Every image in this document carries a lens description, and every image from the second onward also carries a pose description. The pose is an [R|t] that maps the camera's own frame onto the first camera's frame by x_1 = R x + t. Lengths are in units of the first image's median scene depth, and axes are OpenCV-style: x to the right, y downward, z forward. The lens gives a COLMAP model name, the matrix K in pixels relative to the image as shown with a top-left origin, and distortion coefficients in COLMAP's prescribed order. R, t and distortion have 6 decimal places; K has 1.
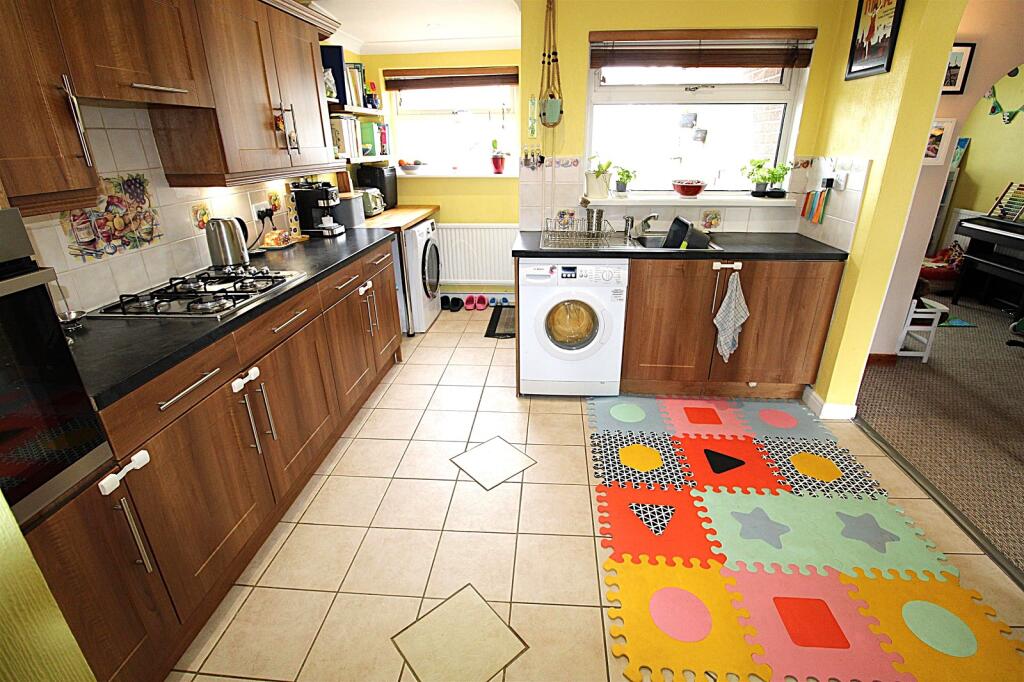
lens RADIAL K [[483.4, 0, 514.7], [0, 483.4, 340.2], [0, 0, 1]] dist [-0.030798, -0.000880]
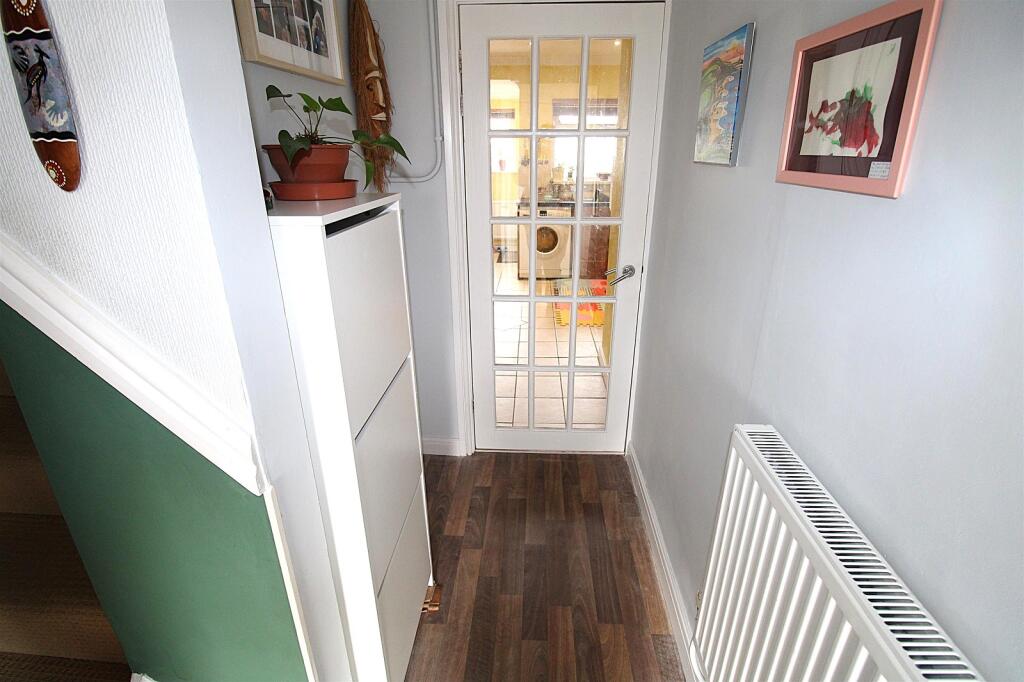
lens RADIAL K [[483.4, 0, 512.4], [0, 483.4, 337.7], [0, 0, 1]] dist [-0.030798, -0.000880]
pose [[0.999530, -0.006271, 0.029998, -0.080359], [0.006918, 0.999745, -0.021517, 0.402787], [-0.029855, 0.021714, 0.999318, -0.983204]]
